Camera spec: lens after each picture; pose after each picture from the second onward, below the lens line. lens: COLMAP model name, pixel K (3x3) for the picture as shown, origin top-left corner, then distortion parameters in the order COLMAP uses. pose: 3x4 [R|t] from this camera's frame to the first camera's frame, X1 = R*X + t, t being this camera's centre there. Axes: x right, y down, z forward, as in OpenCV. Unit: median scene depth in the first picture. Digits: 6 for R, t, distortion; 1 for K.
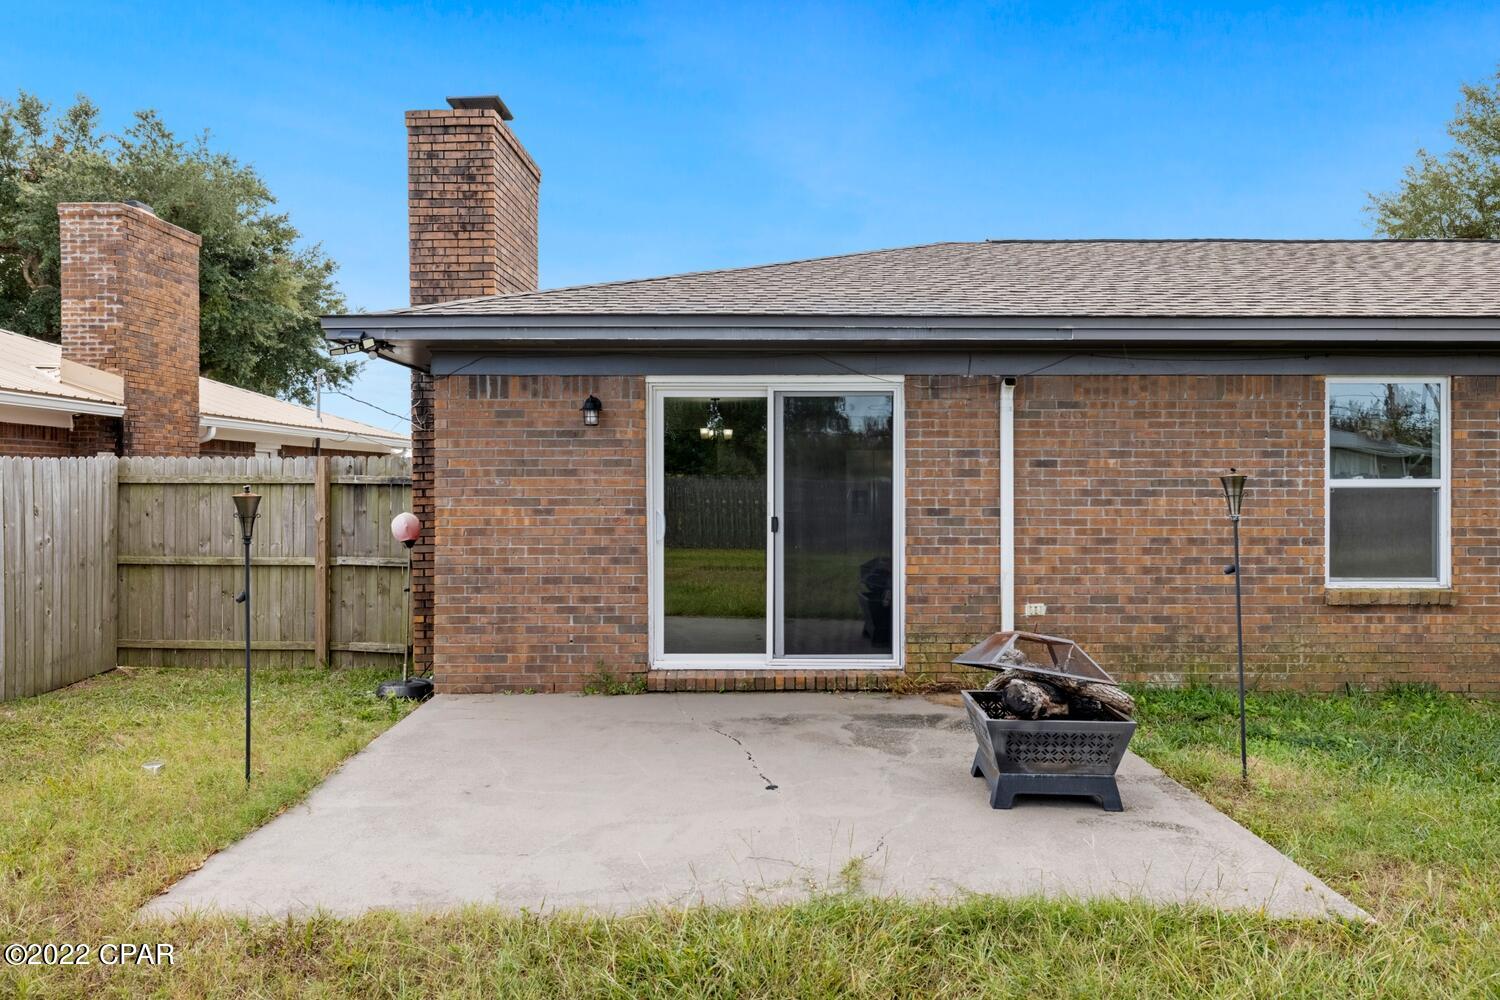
lens RADIAL K [[1024.3, 0, 752.7], [0, 1024.3, 499.1], [0, 0, 1]] dist [0.003766, 0.000603]
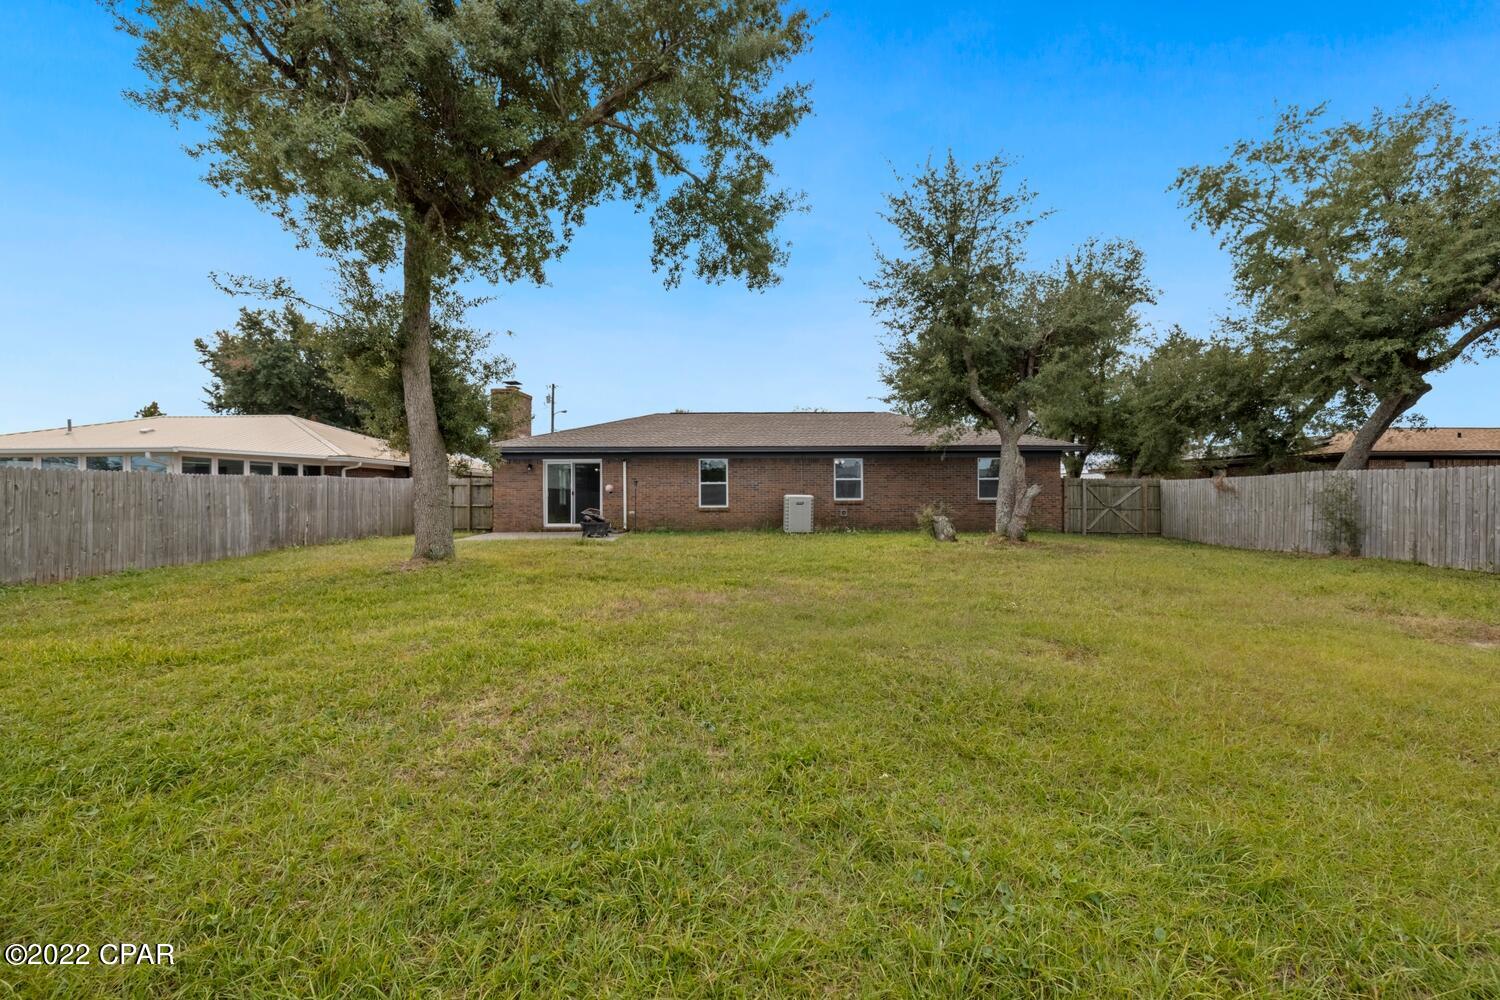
lens RADIAL K [[622.8, 0, 747.7], [0, 622.8, 497.5], [0, 0, 1]] dist [0.000414, -0.001106]
pose [[0.999872, -0.007455, 0.014126, 0.726849], [0.007464, 0.999972, -0.000575, 0.049543], [-0.014121, 0.000681, 0.999900, -1.656363]]
